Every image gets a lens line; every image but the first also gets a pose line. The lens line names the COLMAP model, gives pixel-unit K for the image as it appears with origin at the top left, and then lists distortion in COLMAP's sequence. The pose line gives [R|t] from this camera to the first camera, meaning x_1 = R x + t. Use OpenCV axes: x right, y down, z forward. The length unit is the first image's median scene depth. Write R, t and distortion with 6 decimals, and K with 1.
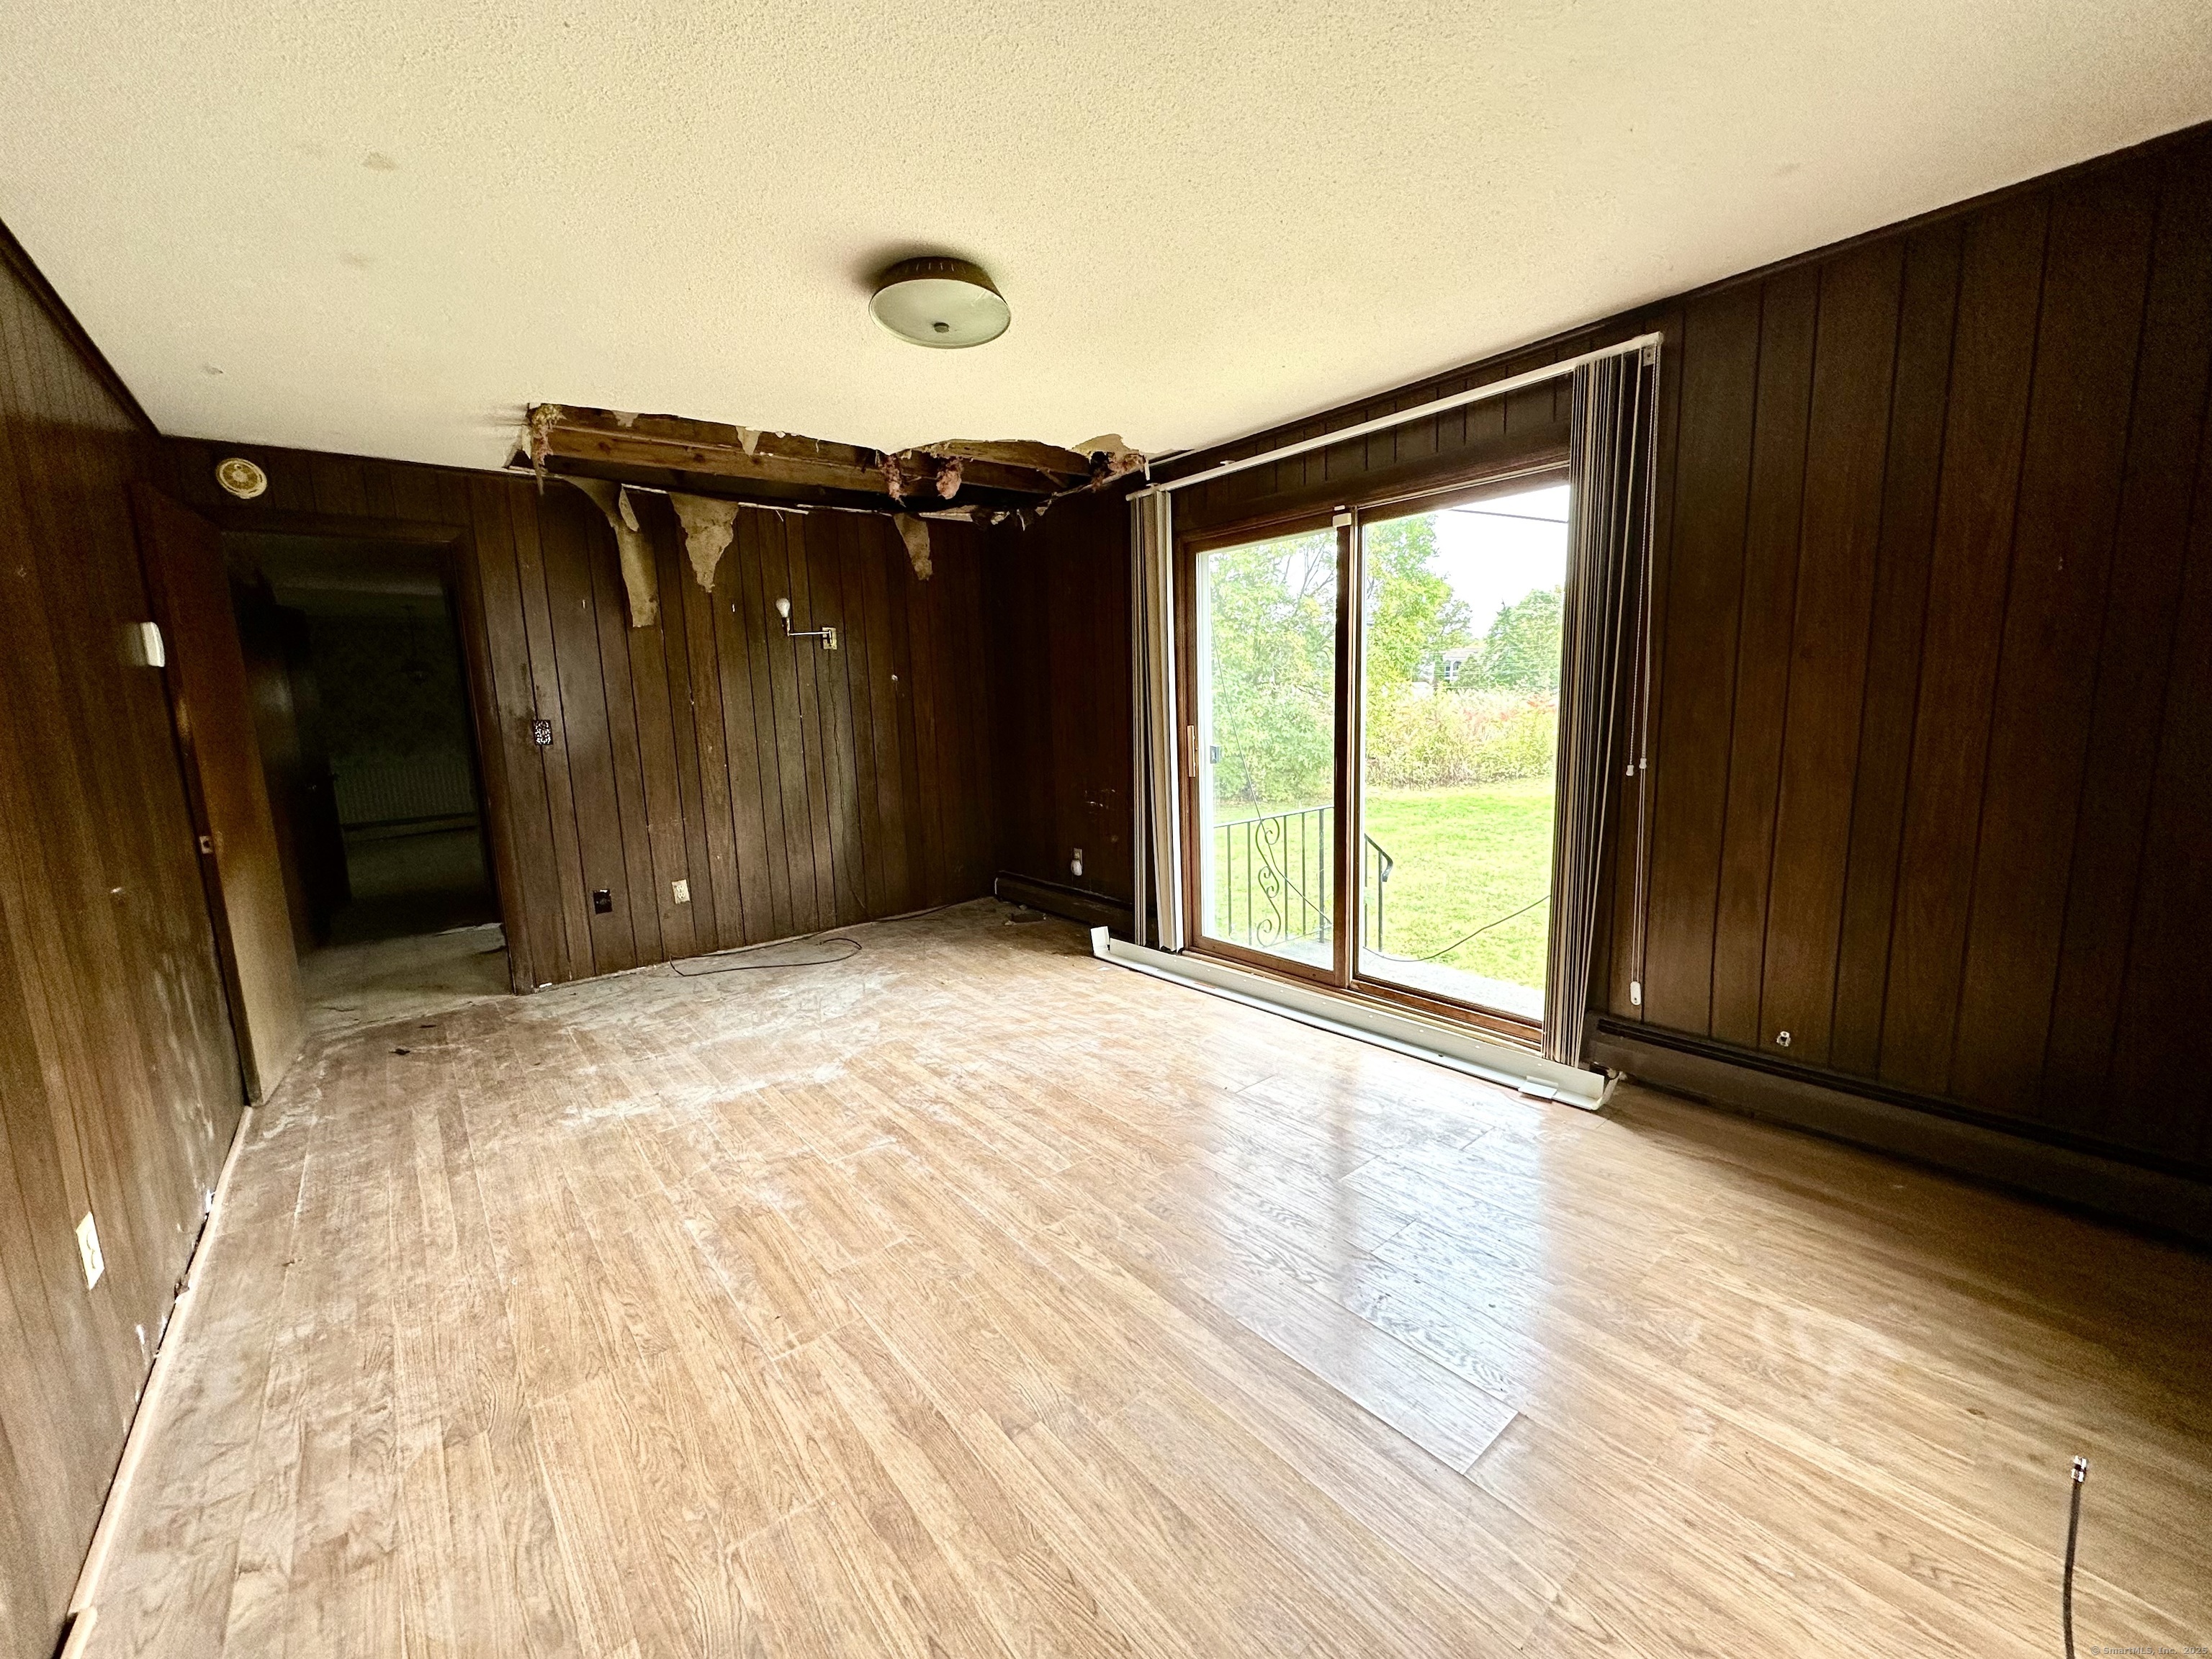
lens RADIAL K [[879.2, 0, 1109.9], [0, 879.2, 836.7], [0, 0, 1]] dist [0.001615, 0.000630]
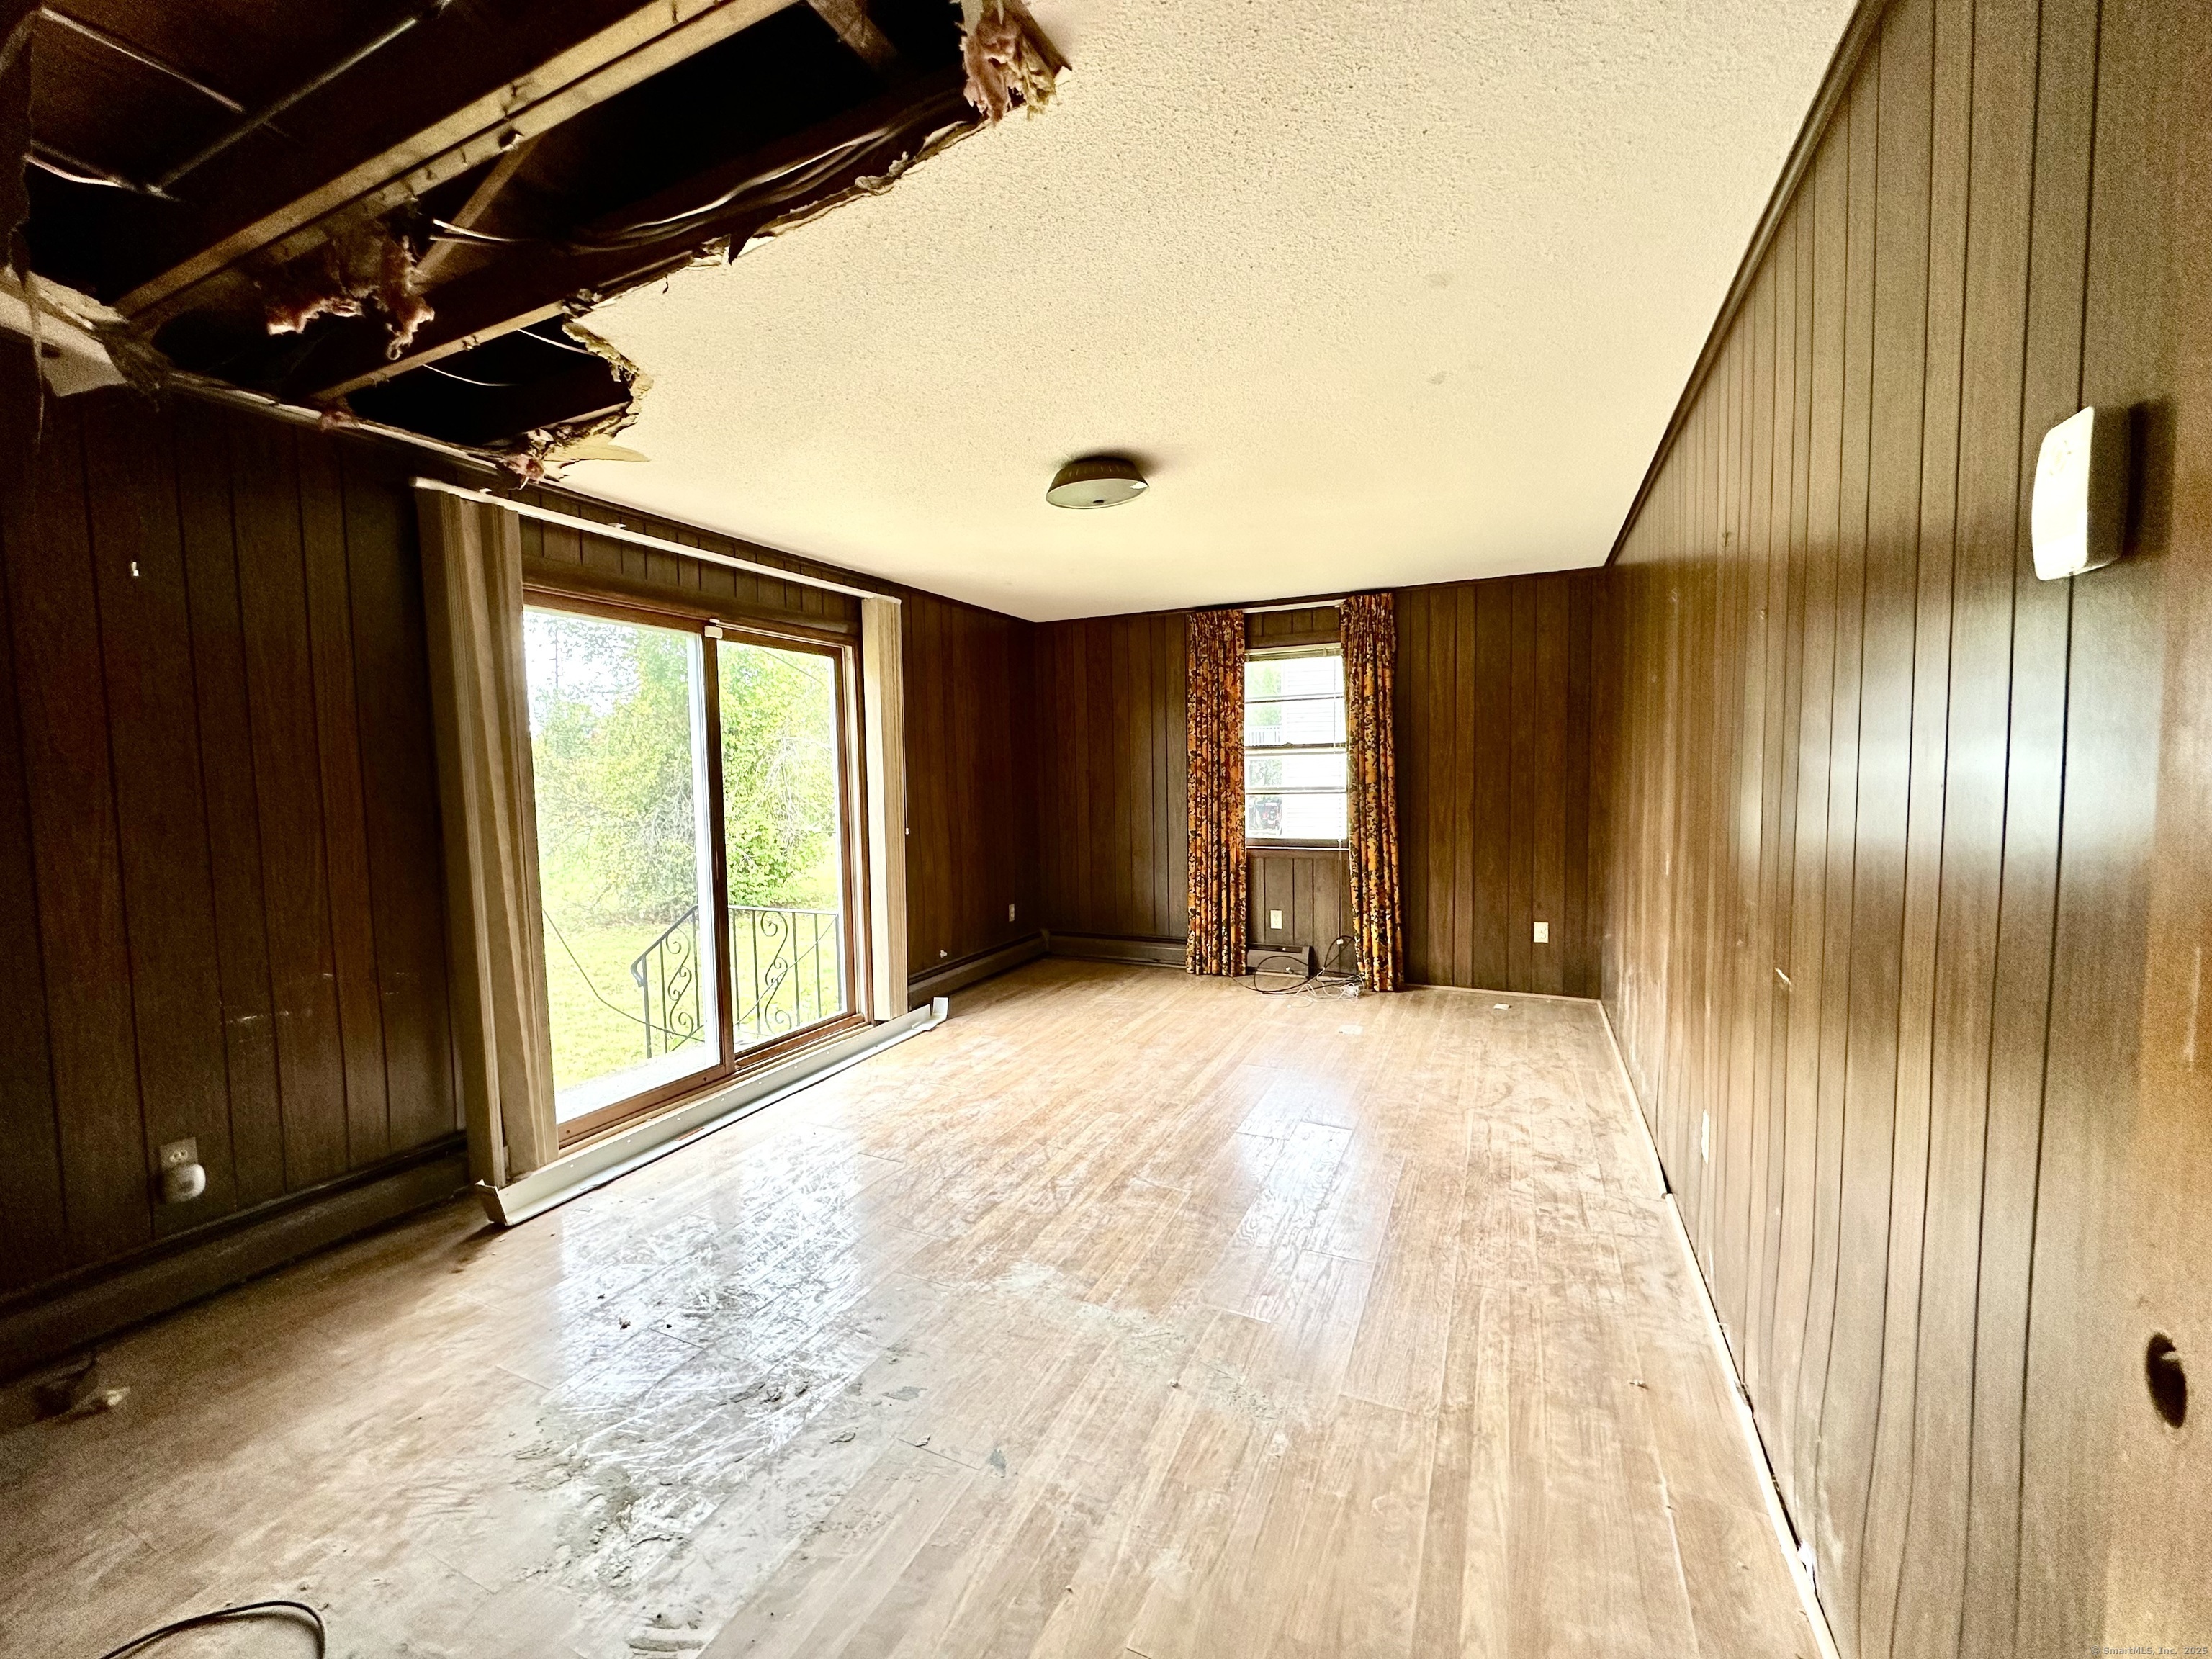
lens RADIAL K [[879.2, 0, 1108.1], [0, 879.2, 822.9], [0, 0, 1]] dist [0.001615, 0.000630]
pose [[-0.431465, -0.010794, 0.902065, -1.134728], [0.177878, 0.979280, 0.096798, -0.181484], [-0.884419, 0.202223, -0.420605, 1.317913]]
